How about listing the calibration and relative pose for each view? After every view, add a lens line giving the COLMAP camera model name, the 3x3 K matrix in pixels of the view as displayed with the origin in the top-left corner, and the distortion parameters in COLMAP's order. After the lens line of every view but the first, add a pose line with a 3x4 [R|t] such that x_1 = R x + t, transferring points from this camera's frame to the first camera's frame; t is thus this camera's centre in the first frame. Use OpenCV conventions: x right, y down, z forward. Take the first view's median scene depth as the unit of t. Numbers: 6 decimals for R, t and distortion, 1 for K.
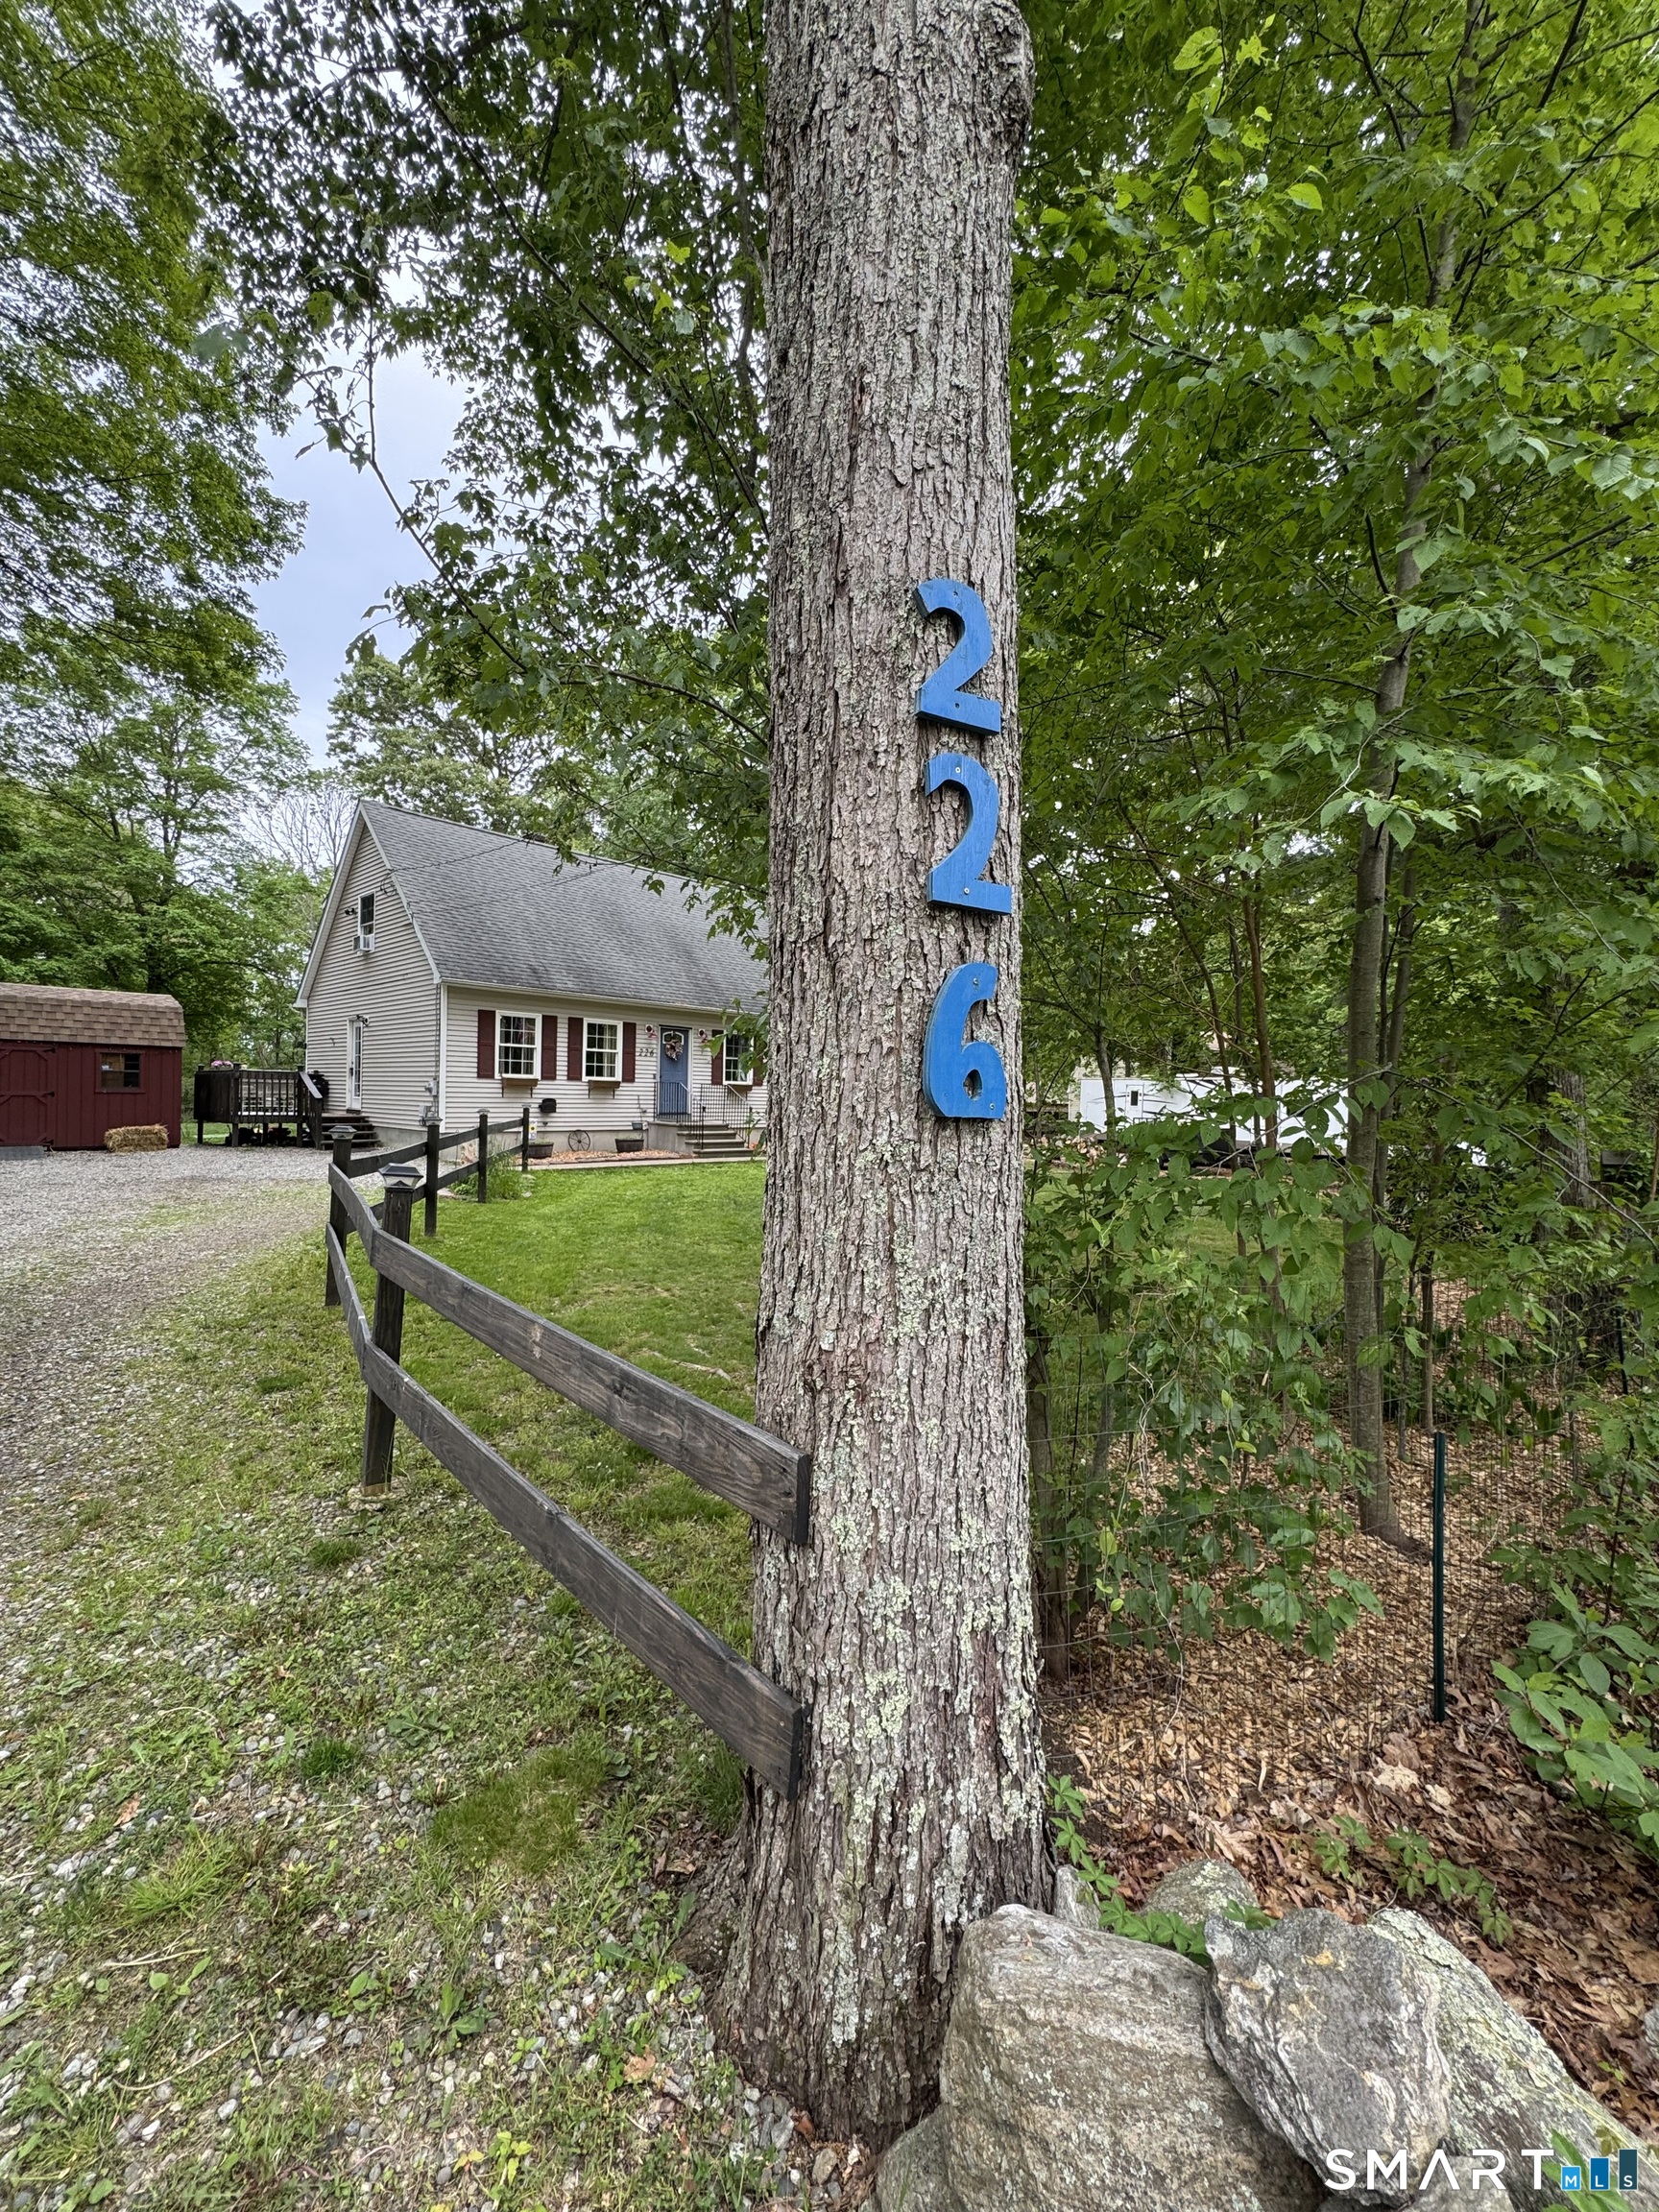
lens RADIAL K [[886.1, 0, 821.7], [0, 886.1, 1100.0], [0, 0, 1]] dist [-0.004471, 0.000351]
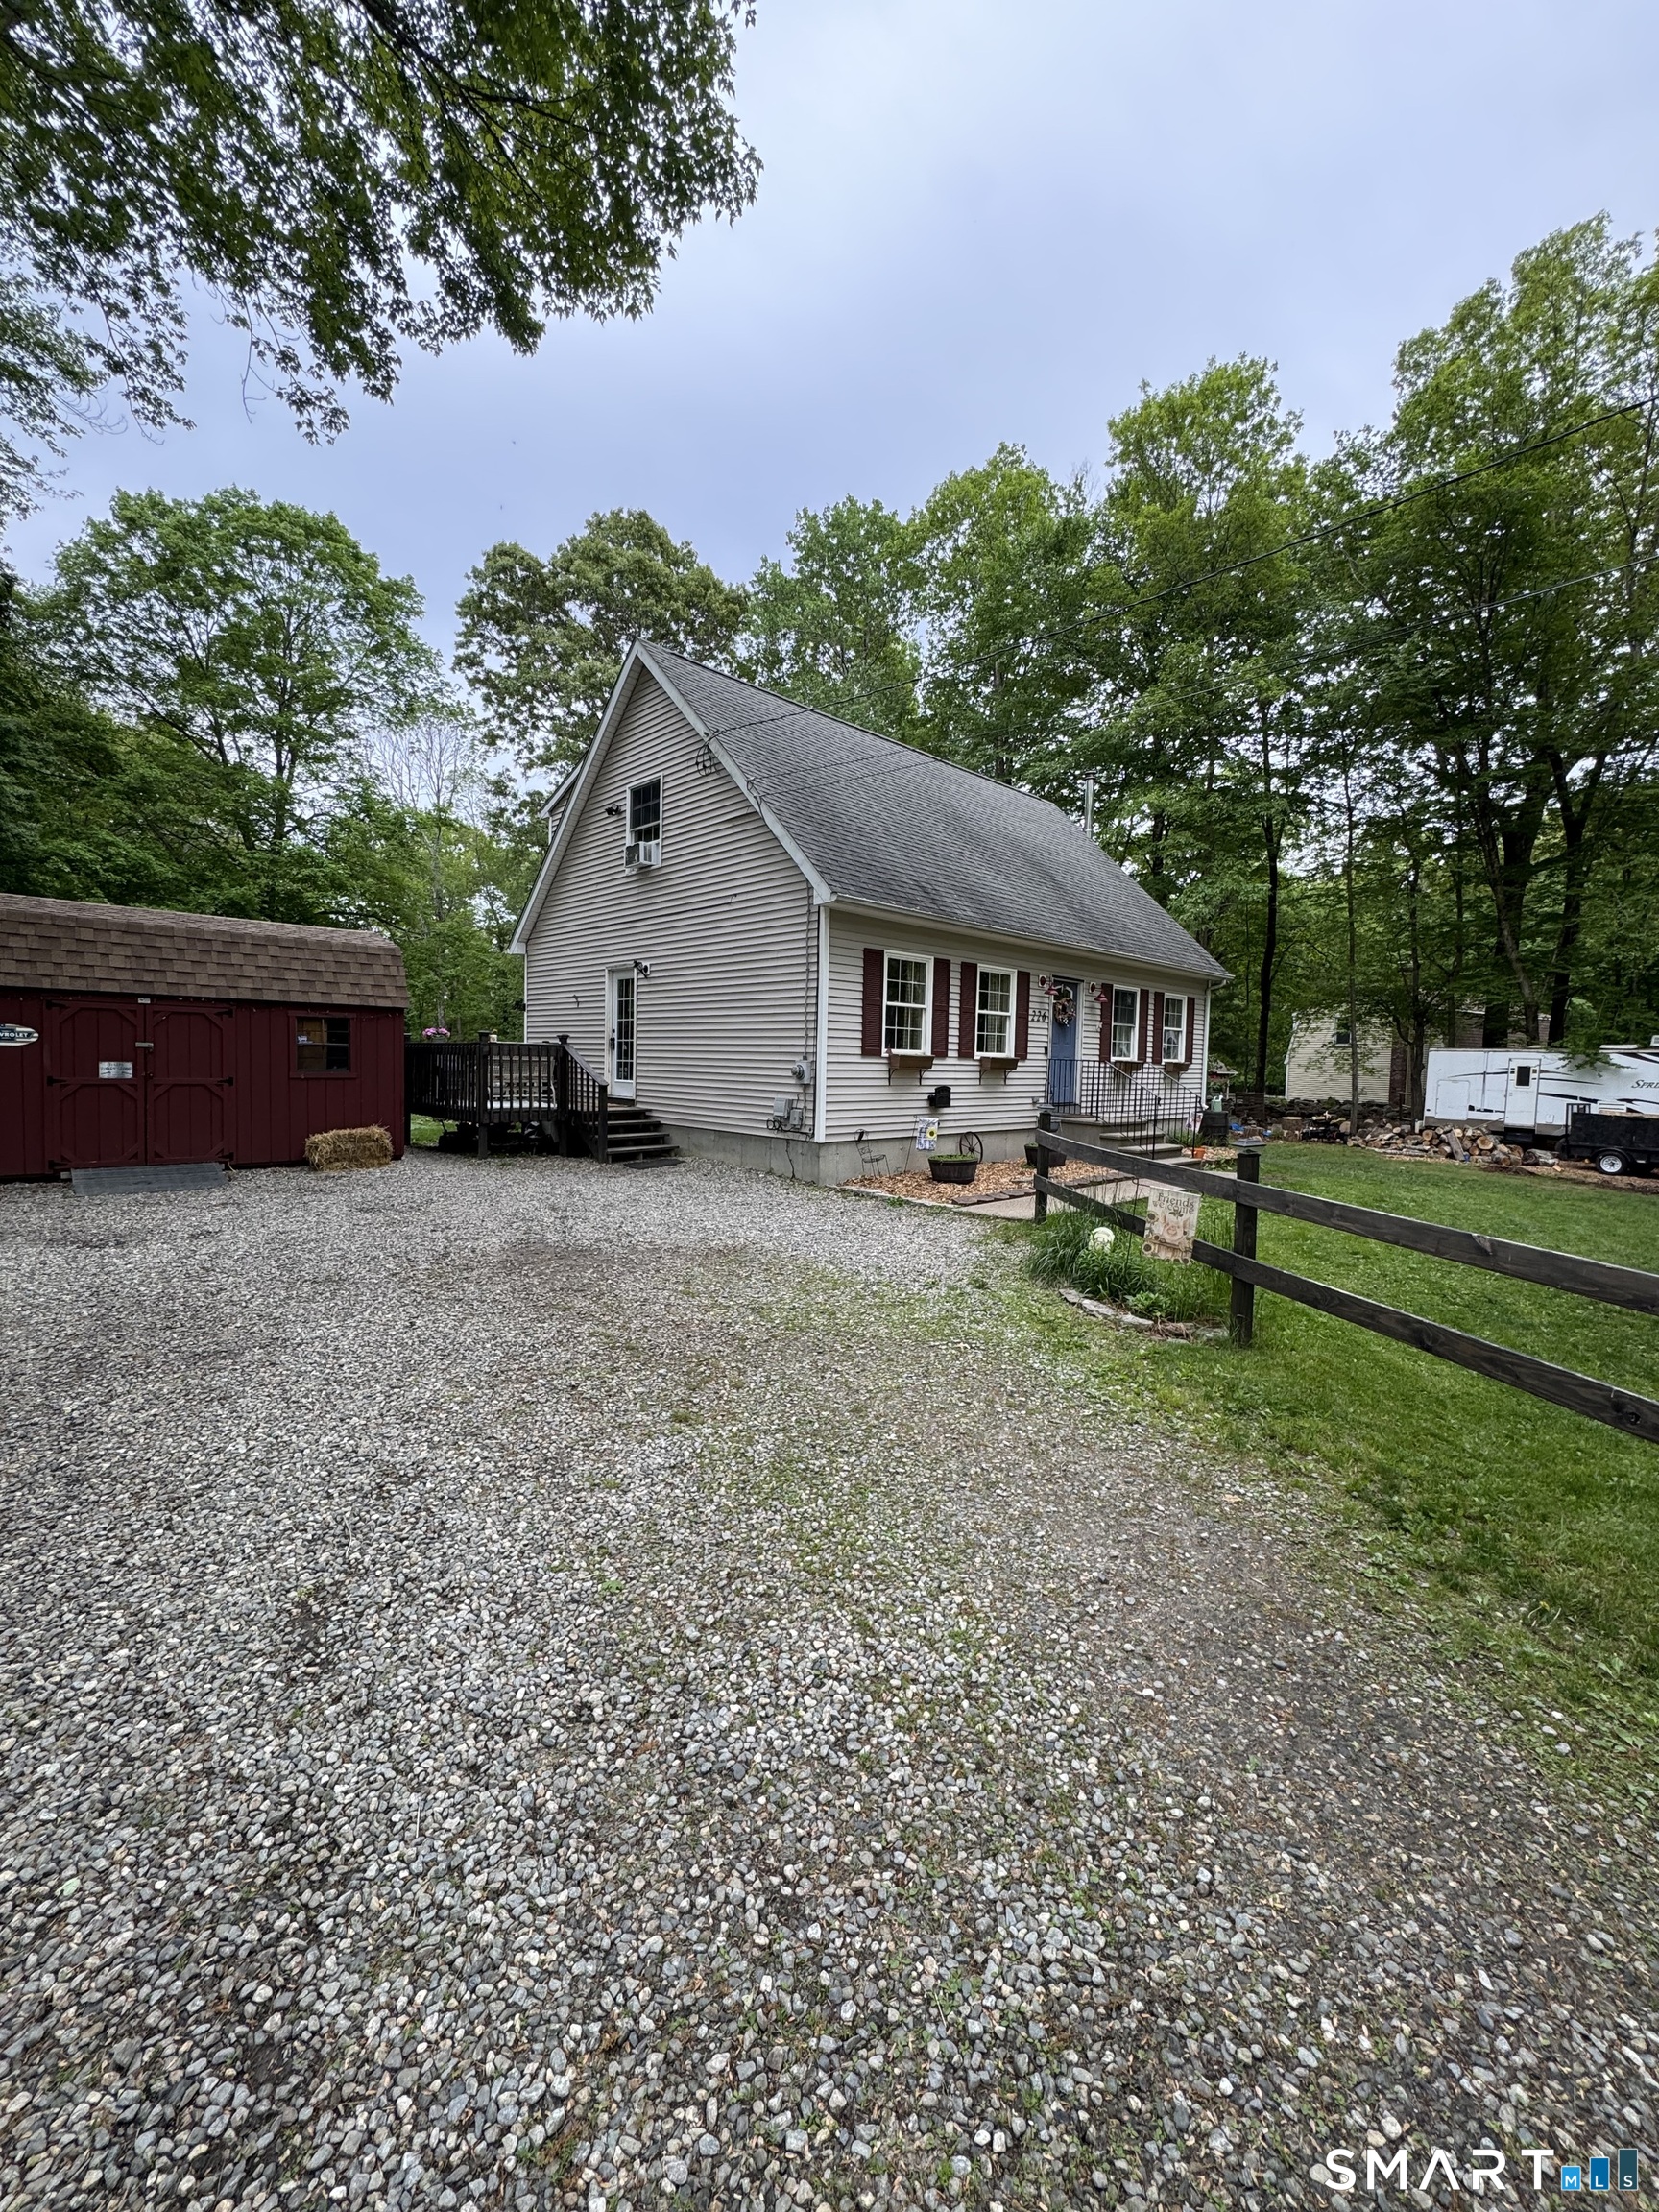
lens RADIAL K [[886.1, 0, 827.0], [0, 886.1, 1104.1], [0, 0, 1]] dist [-0.004471, 0.000351]
pose [[0.998740, 0.004311, -0.049989, -0.336329], [-0.002081, 0.999004, 0.044576, -0.016254], [0.050132, -0.044416, 0.997754, 0.315684]]
